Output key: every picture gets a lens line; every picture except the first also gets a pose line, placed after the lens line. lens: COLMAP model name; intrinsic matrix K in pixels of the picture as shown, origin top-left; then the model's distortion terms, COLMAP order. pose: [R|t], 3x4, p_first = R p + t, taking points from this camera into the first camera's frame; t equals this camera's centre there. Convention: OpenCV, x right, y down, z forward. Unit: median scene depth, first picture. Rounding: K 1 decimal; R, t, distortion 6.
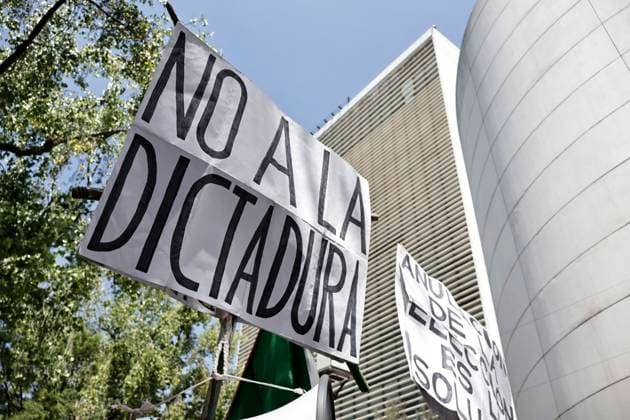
lens RADIAL K [[502.1, 0, 300.0], [0, 502.1, 210.7], [0, 0, 1]] dist [-0.044728, -0.002754]
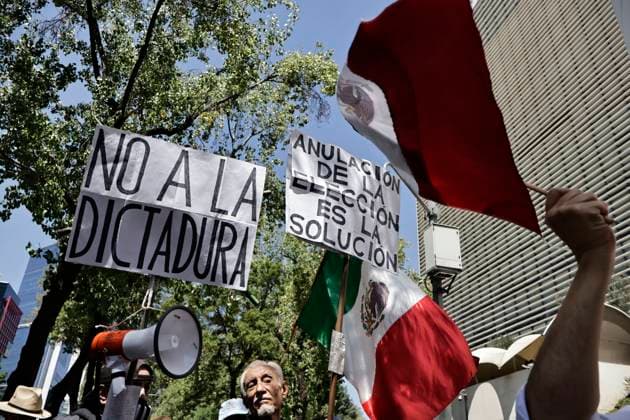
lens RADIAL K [[502.1, 0, 300.0], [0, 502.1, 210.7], [0, 0, 1]] dist [-0.044728, -0.002754]
pose [[0.916552, -0.150468, -0.370530, 0.966753], [0.212966, 0.967860, 0.133760, -0.143272], [0.338495, -0.201509, 0.919139, -0.443196]]
